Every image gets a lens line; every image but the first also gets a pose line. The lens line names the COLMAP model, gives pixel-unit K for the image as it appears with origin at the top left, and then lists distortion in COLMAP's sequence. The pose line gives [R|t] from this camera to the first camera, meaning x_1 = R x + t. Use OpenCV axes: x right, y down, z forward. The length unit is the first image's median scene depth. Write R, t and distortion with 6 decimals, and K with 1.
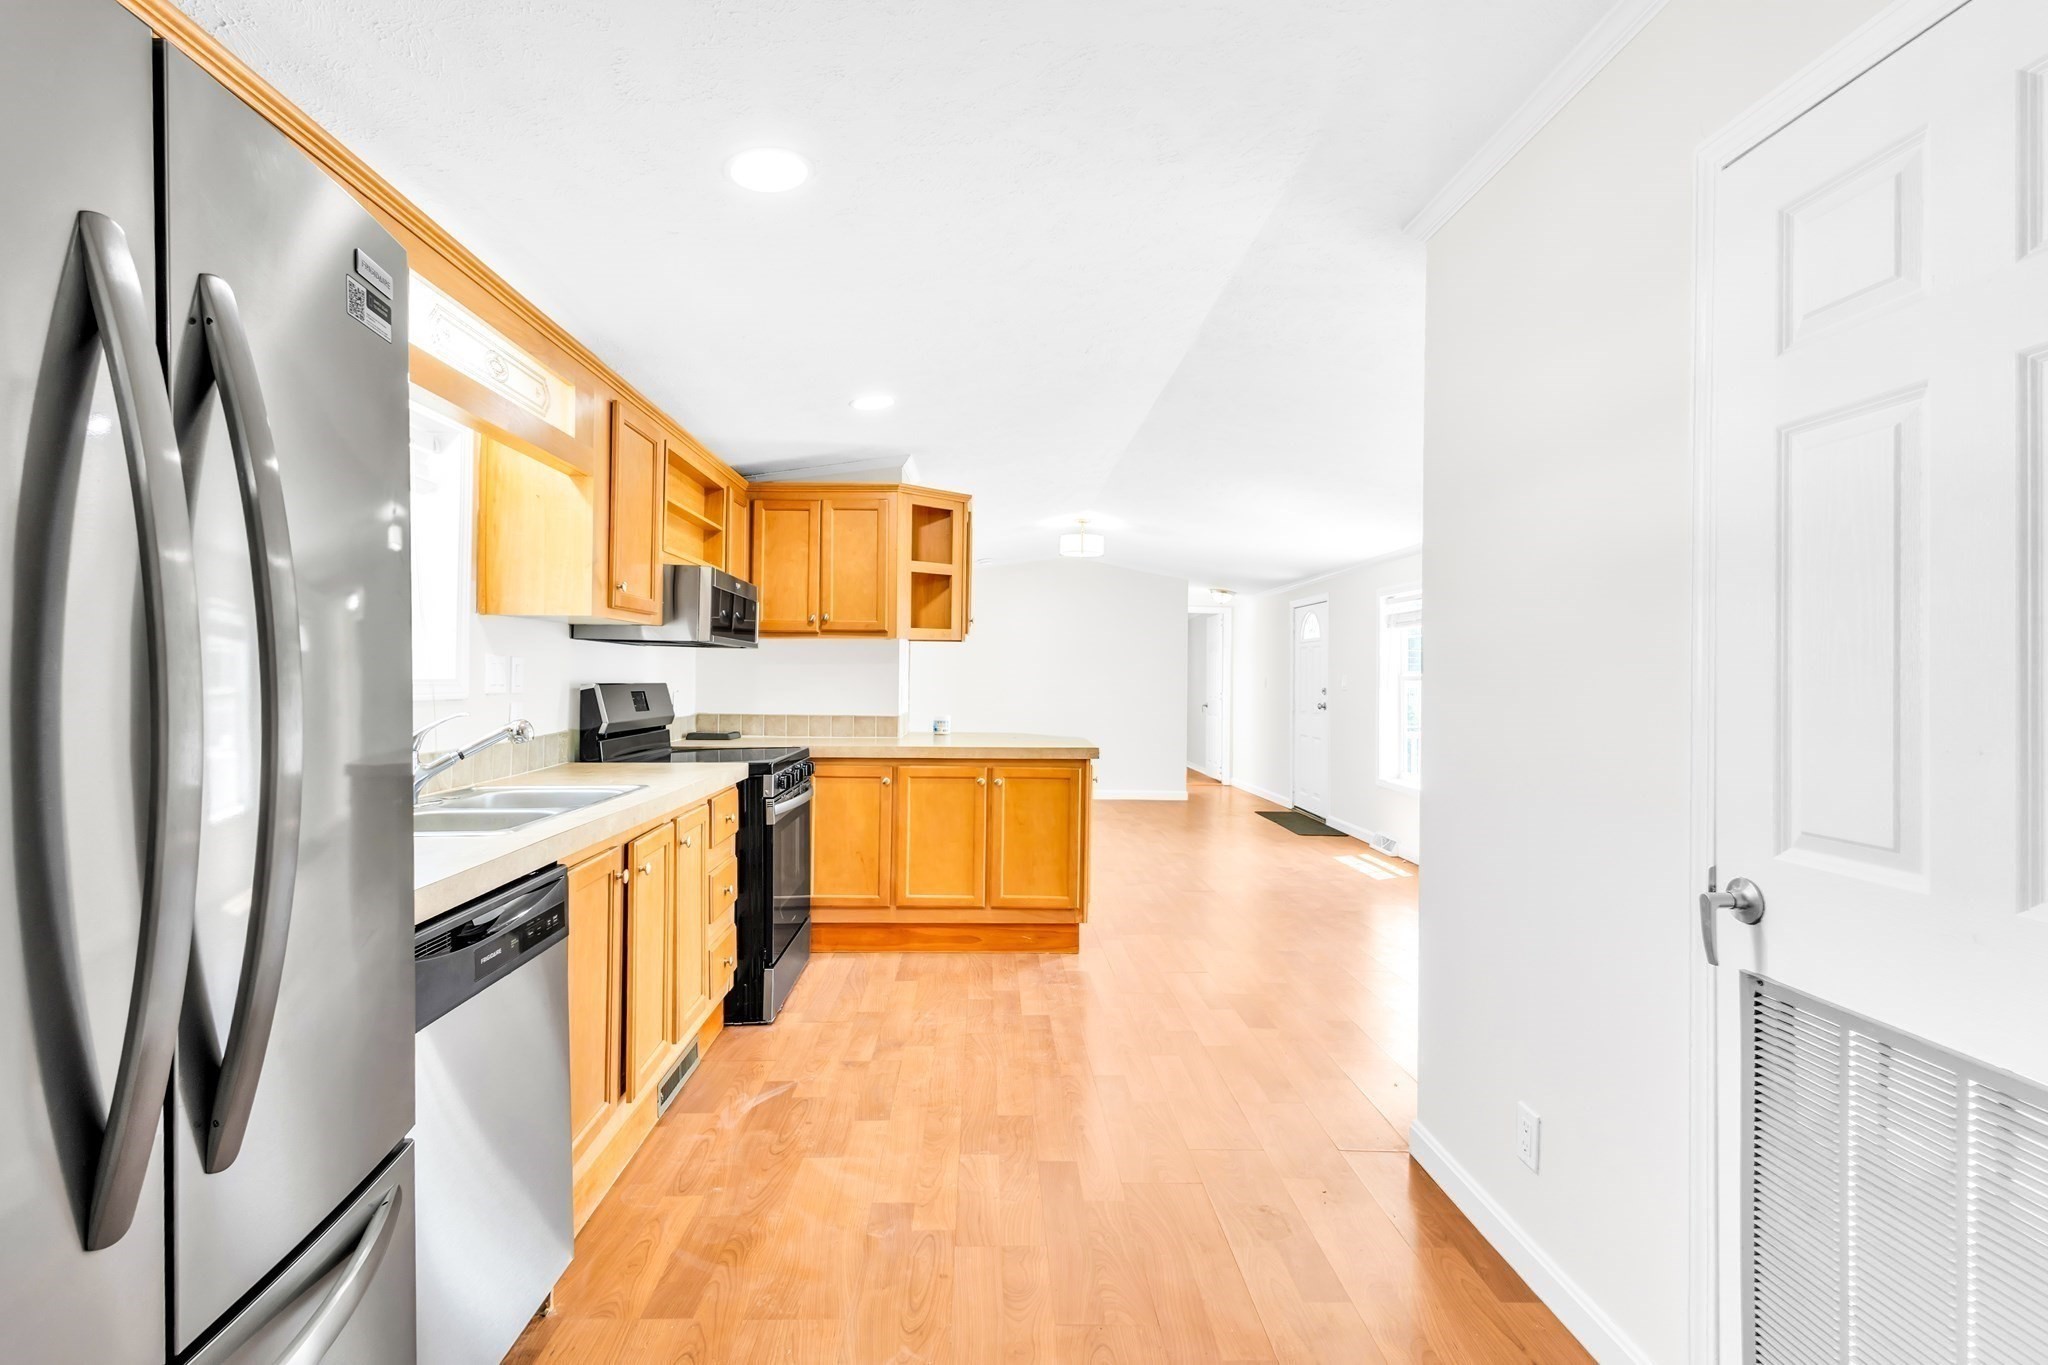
lens RADIAL K [[980.6, 0, 1010.0], [0, 980.6, 676.2], [0, 0, 1]] dist [0.003208, -0.000543]
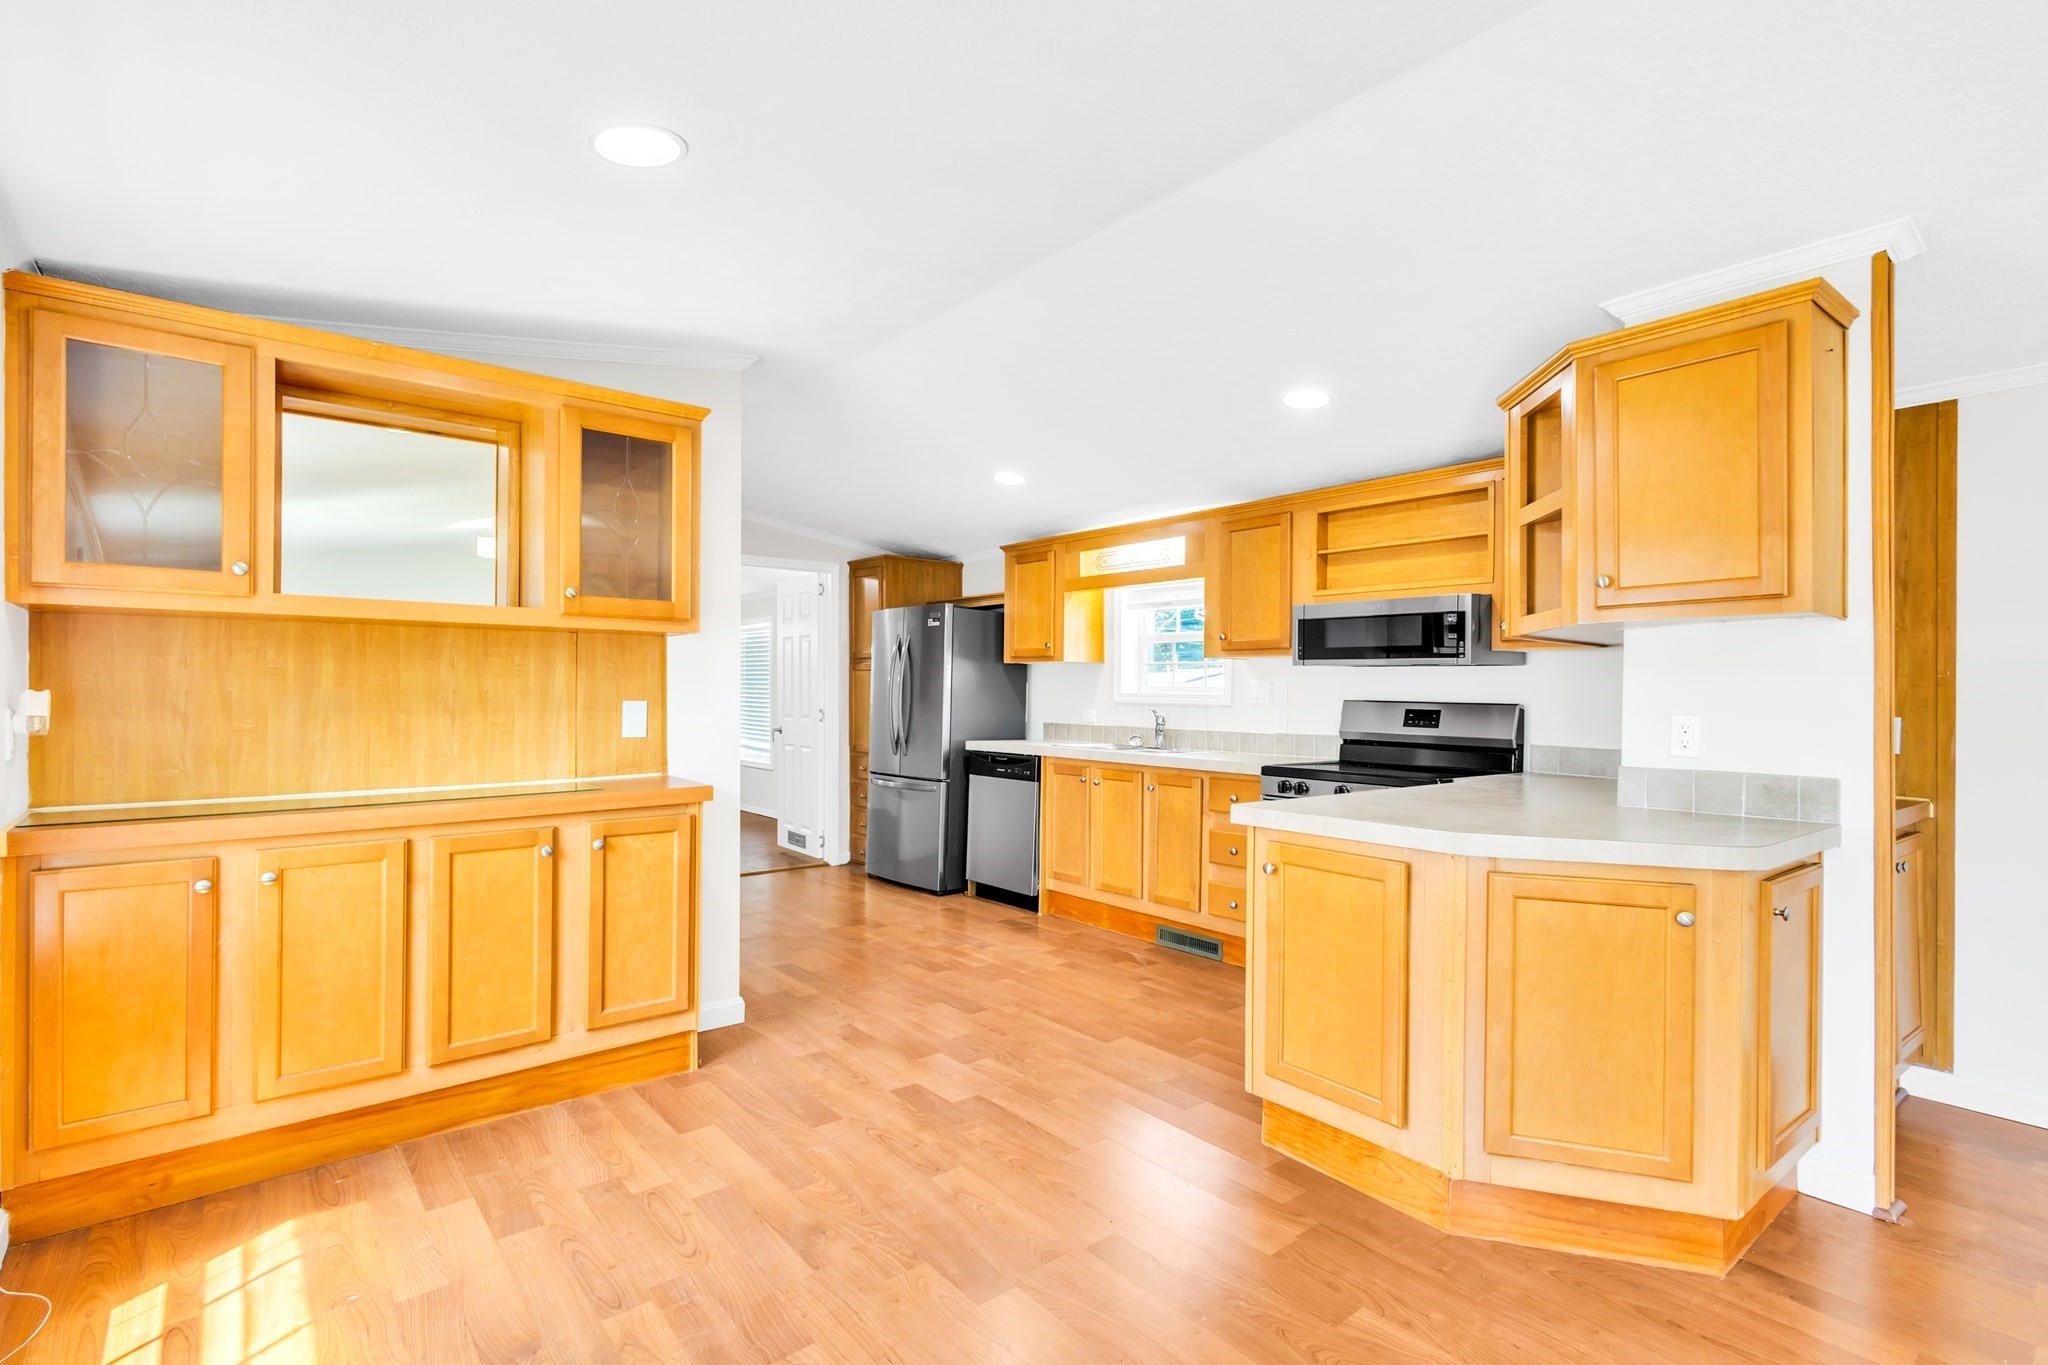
lens RADIAL K [[980.6, 0, 1017.5], [0, 980.6, 688.5], [0, 0, 1]] dist [0.003208, -0.000543]
pose [[-0.793306, -0.014537, -0.608649, 0.905457], [-0.015319, 0.999875, -0.003915, 0.007129], [0.608630, 0.006218, -0.793430, 2.220180]]
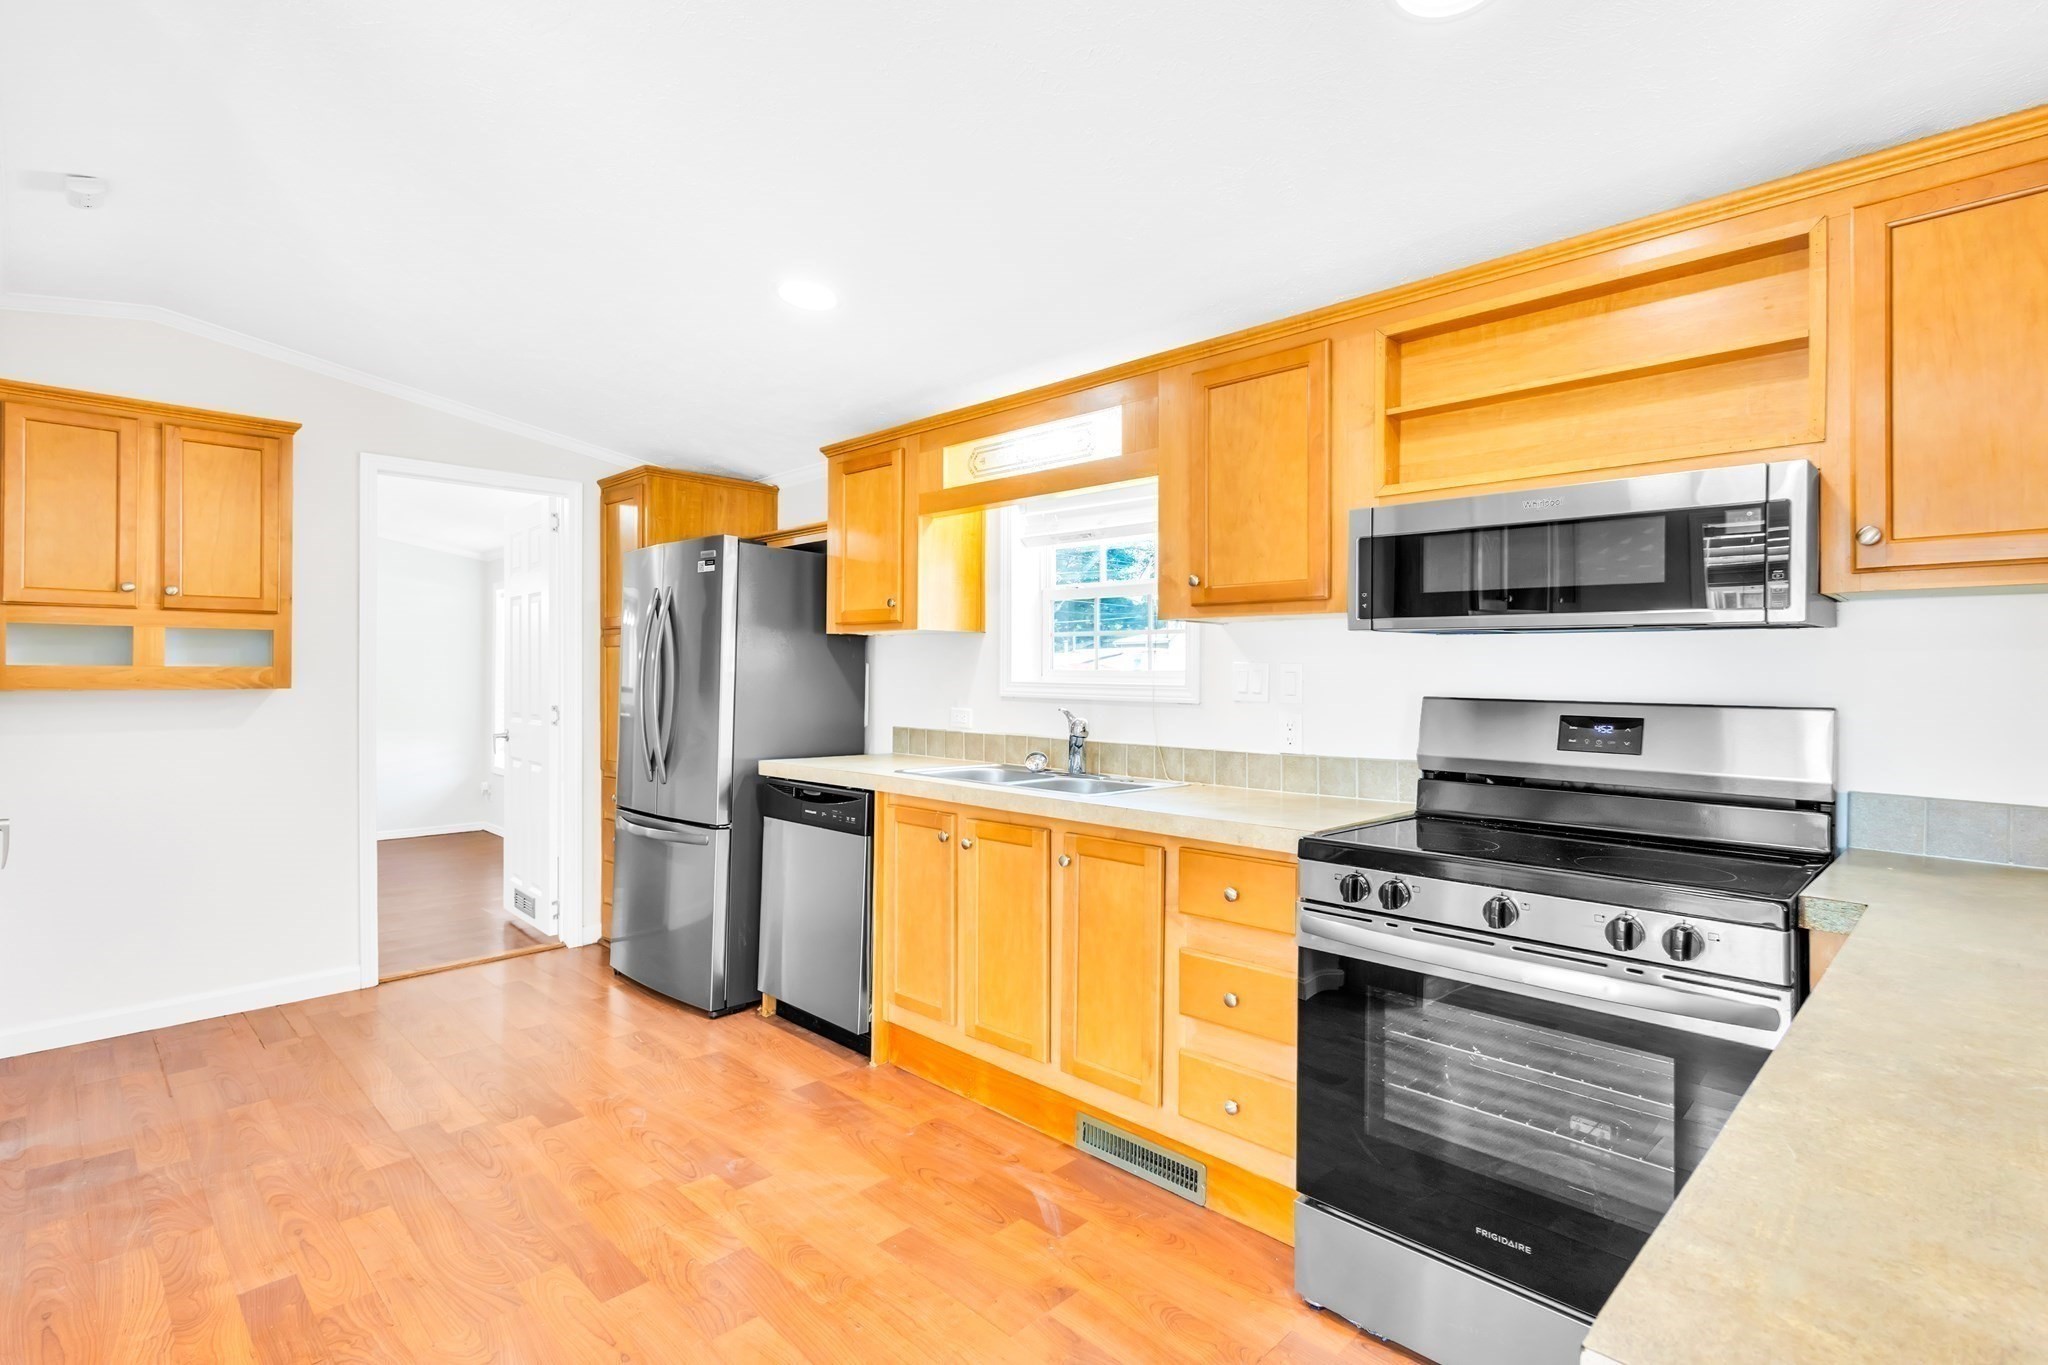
lens RADIAL K [[980.6, 0, 1021.3], [0, 980.6, 655.8], [0, 0, 1]] dist [0.003208, -0.000543]
pose [[-0.723646, -0.020435, -0.689869, 0.341076], [-0.010831, 0.999775, -0.018254, -0.004638], [0.690087, -0.005738, -0.723704, 1.639566]]
